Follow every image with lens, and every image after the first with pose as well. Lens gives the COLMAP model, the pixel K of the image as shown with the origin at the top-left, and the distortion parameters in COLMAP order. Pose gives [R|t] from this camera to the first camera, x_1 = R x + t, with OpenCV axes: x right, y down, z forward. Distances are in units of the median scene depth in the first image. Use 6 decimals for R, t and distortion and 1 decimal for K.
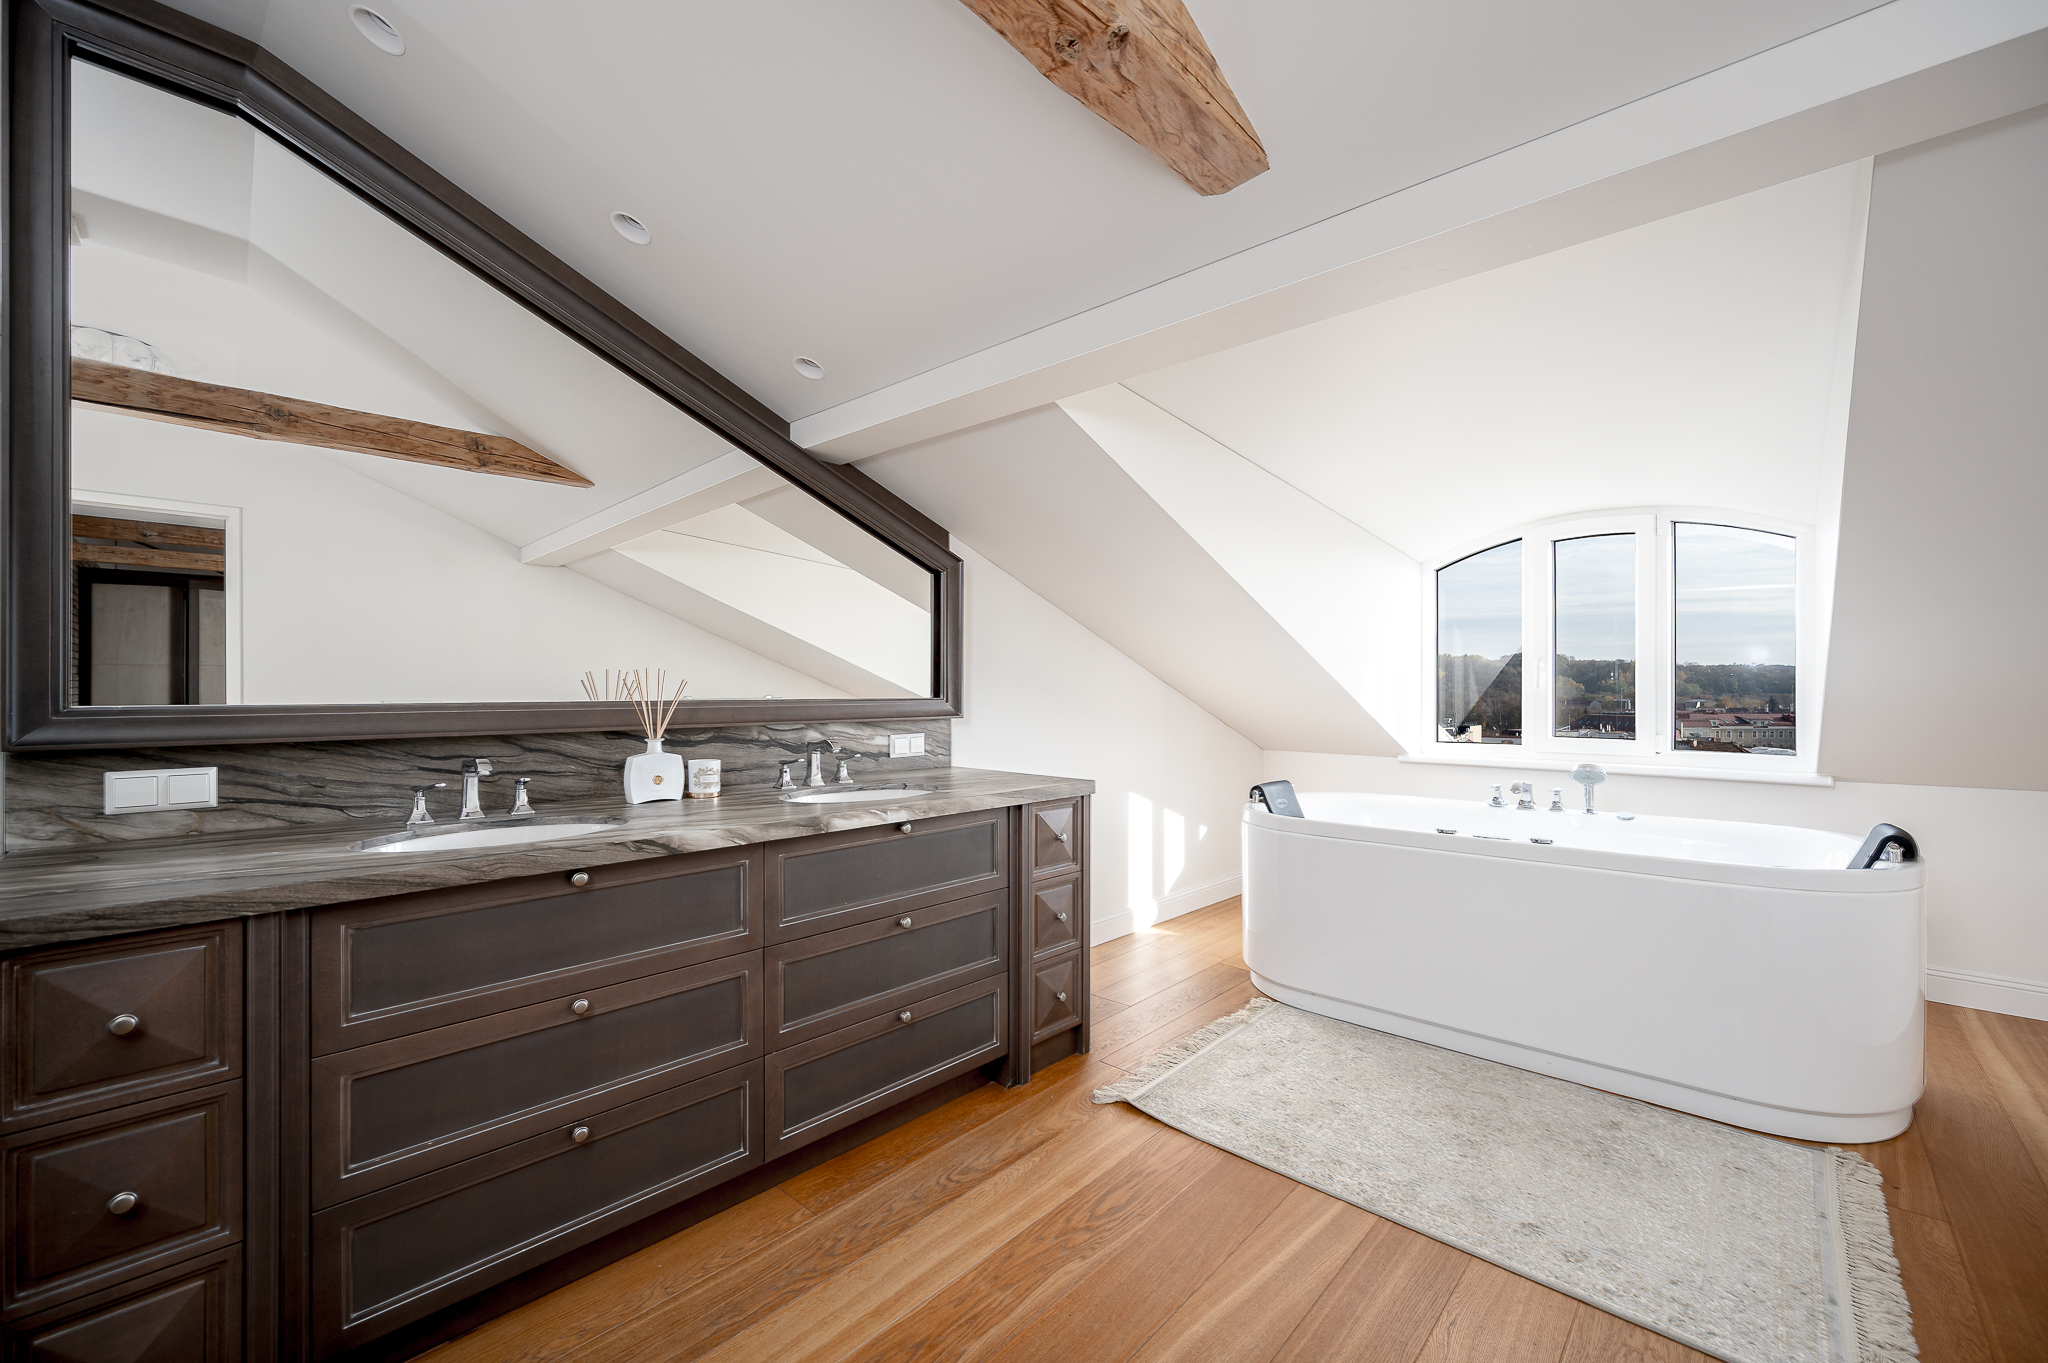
lens RADIAL K [[846.0, 0, 1030.6], [0, 846.0, 687.2], [0, 0, 1]] dist [0.000089, 0.000005]
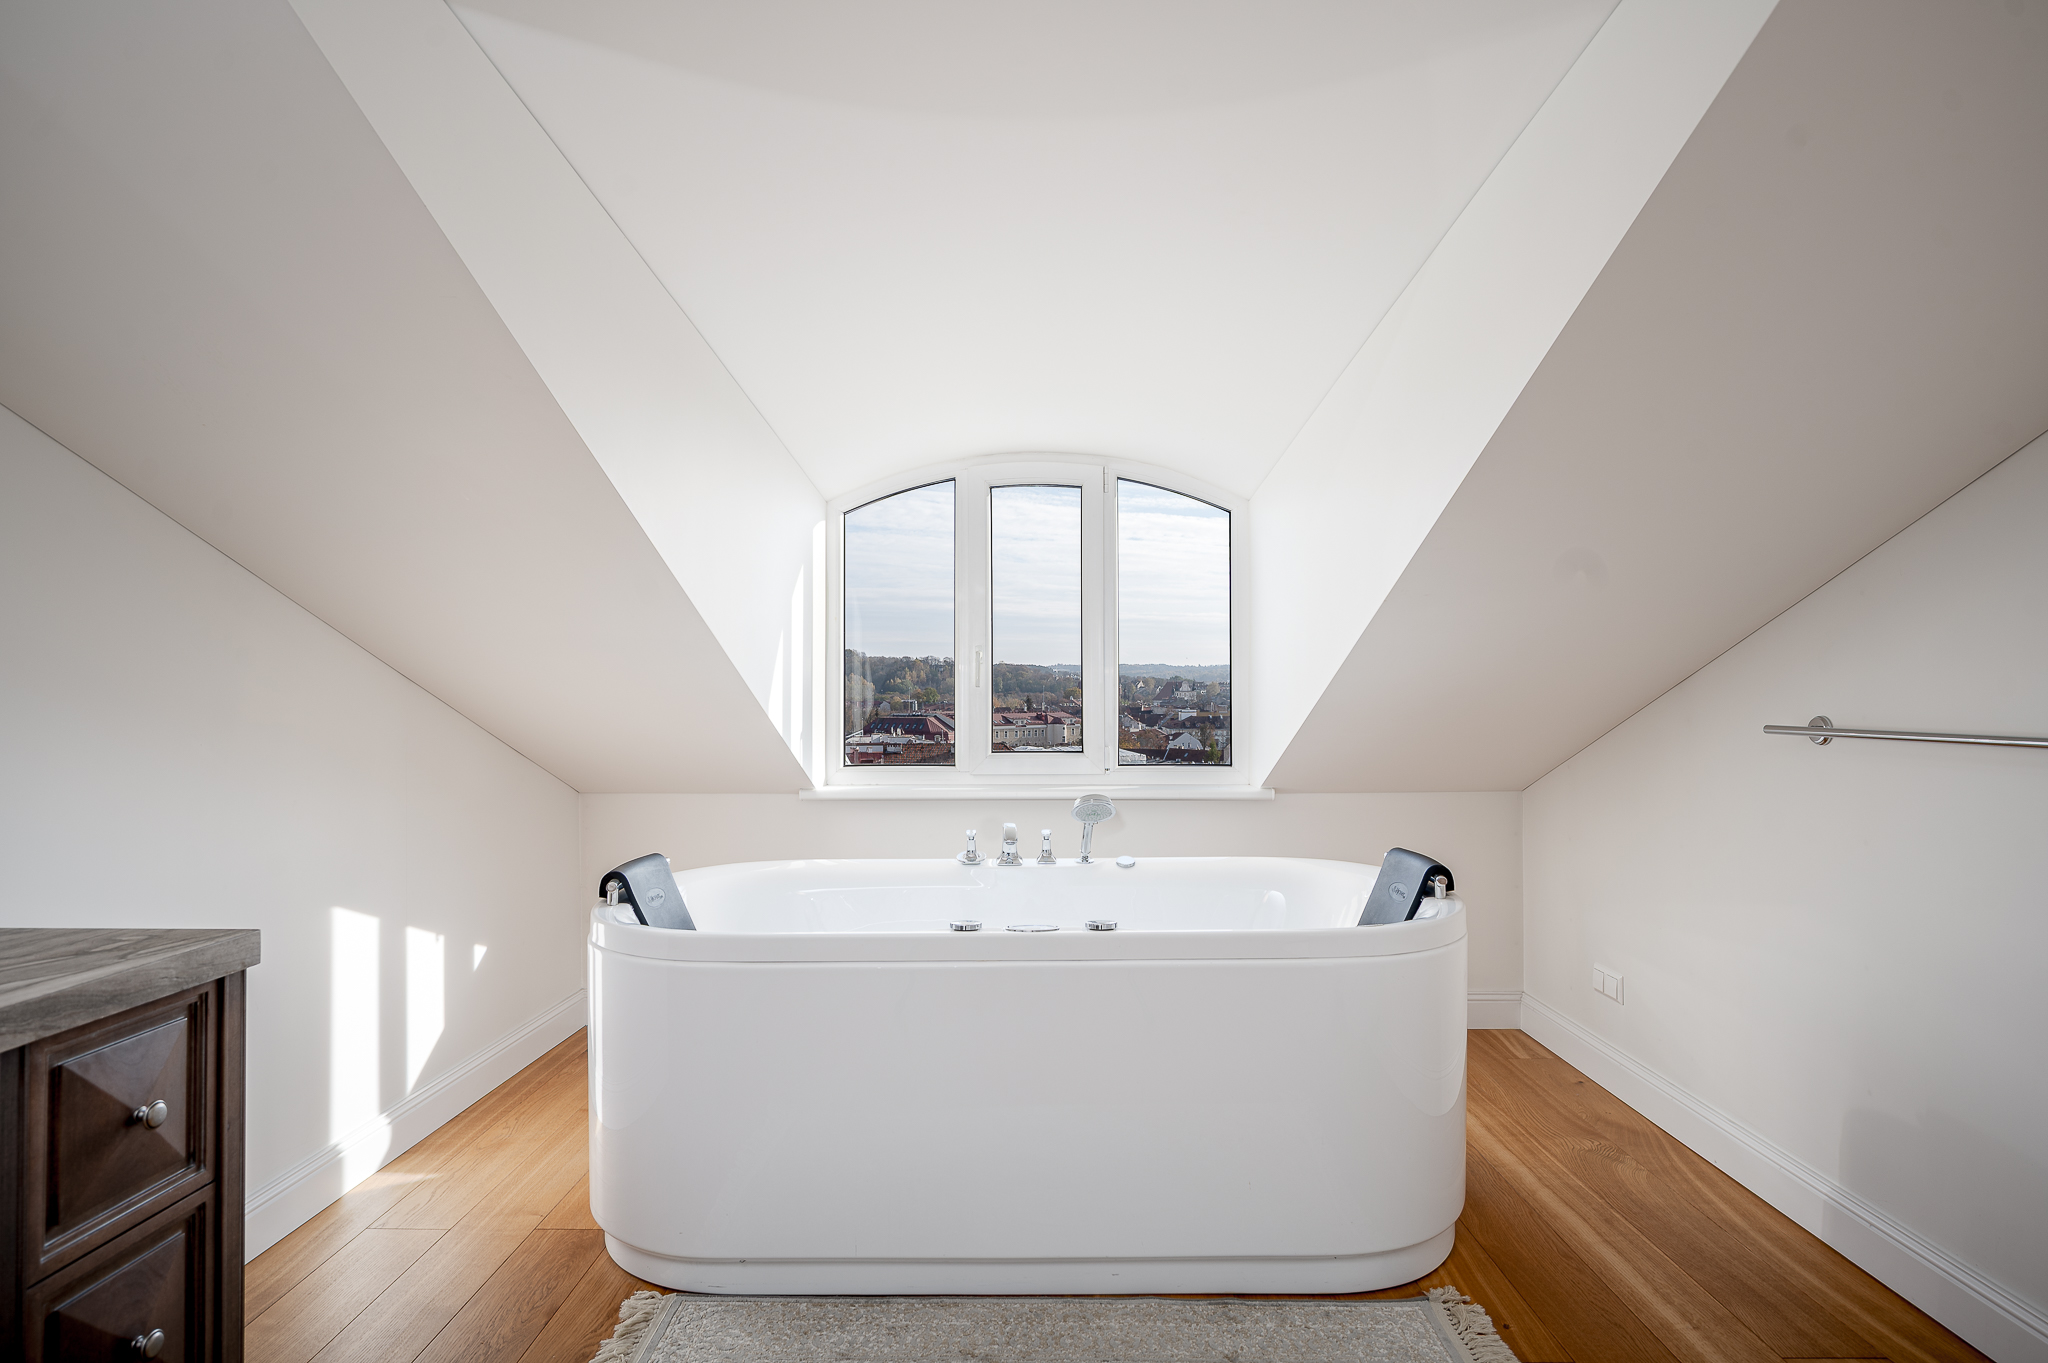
lens RADIAL K [[1081.7, 0, 1013.2], [0, 1081.7, 662.6], [0, 0, 1]] dist [-0.007247, -0.001712]
pose [[0.758608, 0.012960, 0.651418, 0.011856], [0.002350, 0.999741, -0.022627, -0.000496], [-0.651543, 0.018696, 0.758381, 0.318063]]
